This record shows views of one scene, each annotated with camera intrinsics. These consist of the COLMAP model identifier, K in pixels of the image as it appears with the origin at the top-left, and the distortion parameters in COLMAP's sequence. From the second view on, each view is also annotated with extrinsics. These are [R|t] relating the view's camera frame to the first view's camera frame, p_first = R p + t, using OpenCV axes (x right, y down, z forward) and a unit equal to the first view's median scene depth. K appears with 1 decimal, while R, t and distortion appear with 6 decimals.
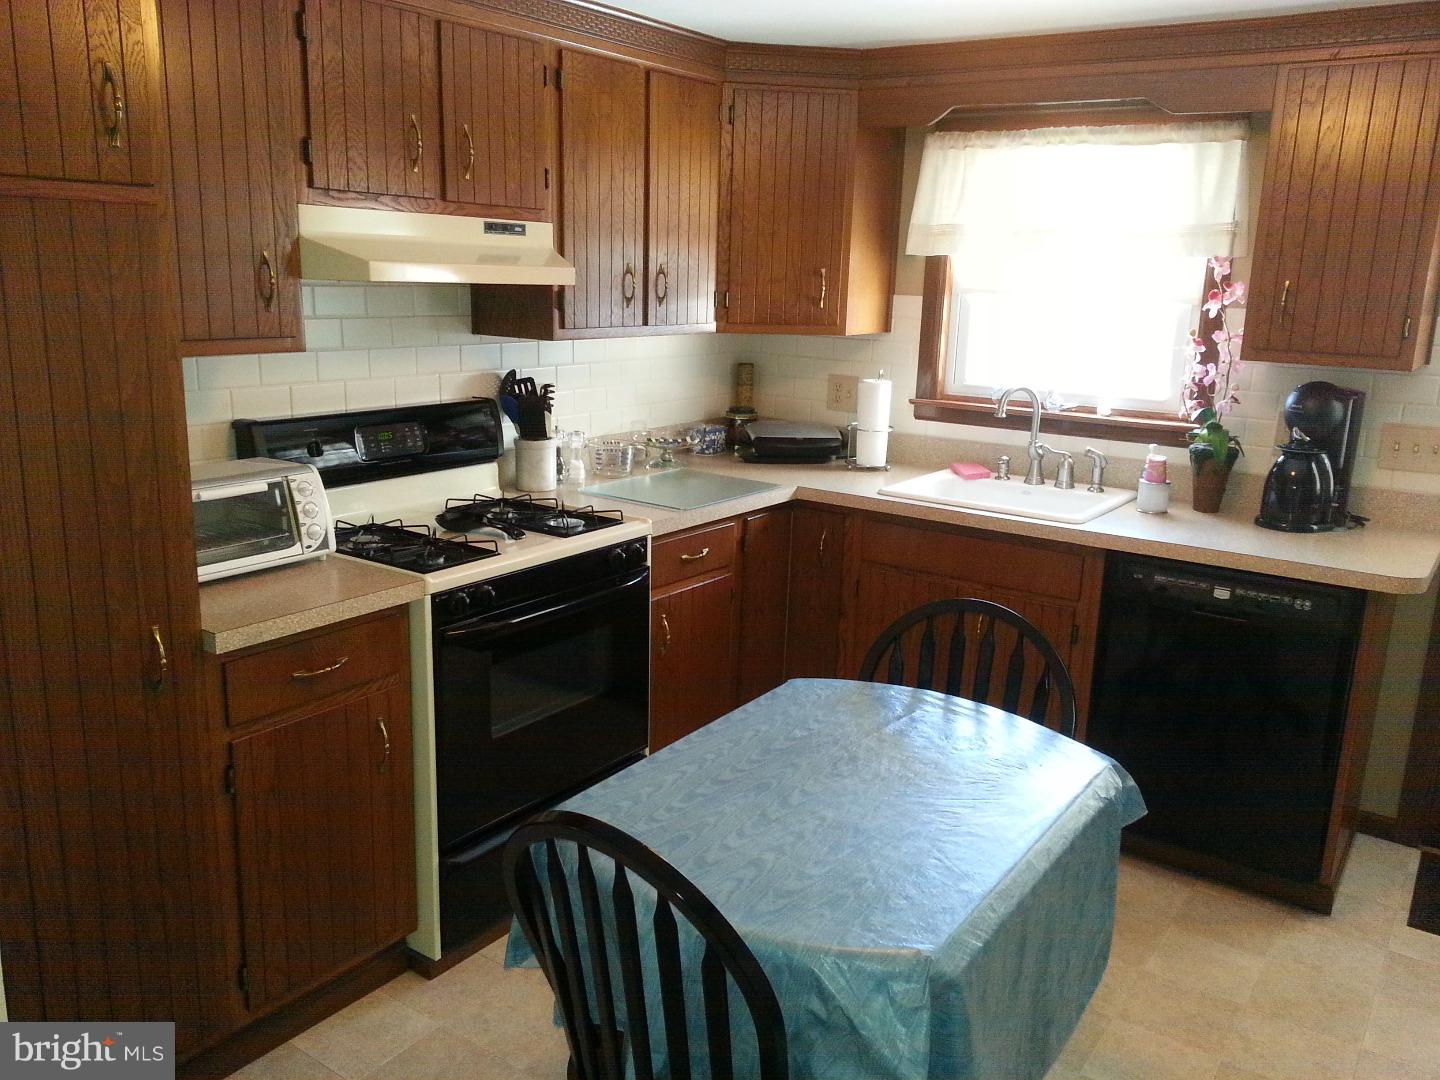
lens RADIAL K [[1152.6, 0, 719.0], [0, 1152.6, 540.1], [0, 0, 1]] dist [-0.001953, -0.001334]
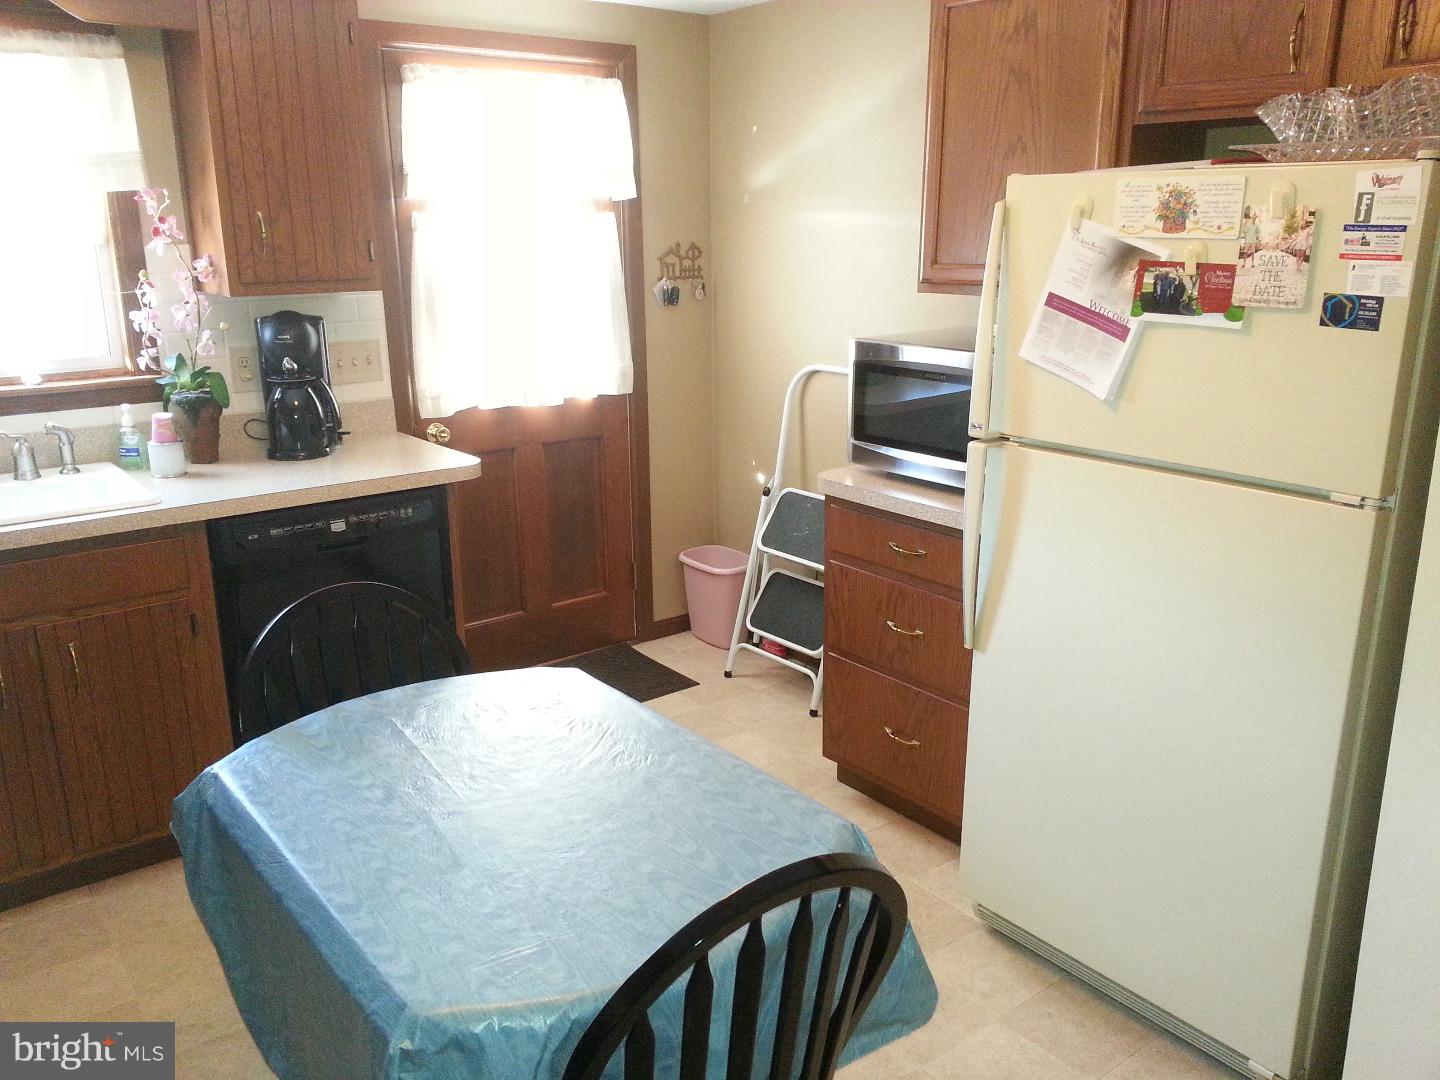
lens RADIAL K [[1152.6, 0, 719.2], [0, 1152.6, 540.4], [0, 0, 1]] dist [-0.001953, -0.001334]
pose [[0.292288, -0.284972, 0.912885, -0.348712], [0.235187, 0.946674, 0.220218, -0.076474], [-0.926960, 0.150331, 0.343723, 0.307148]]
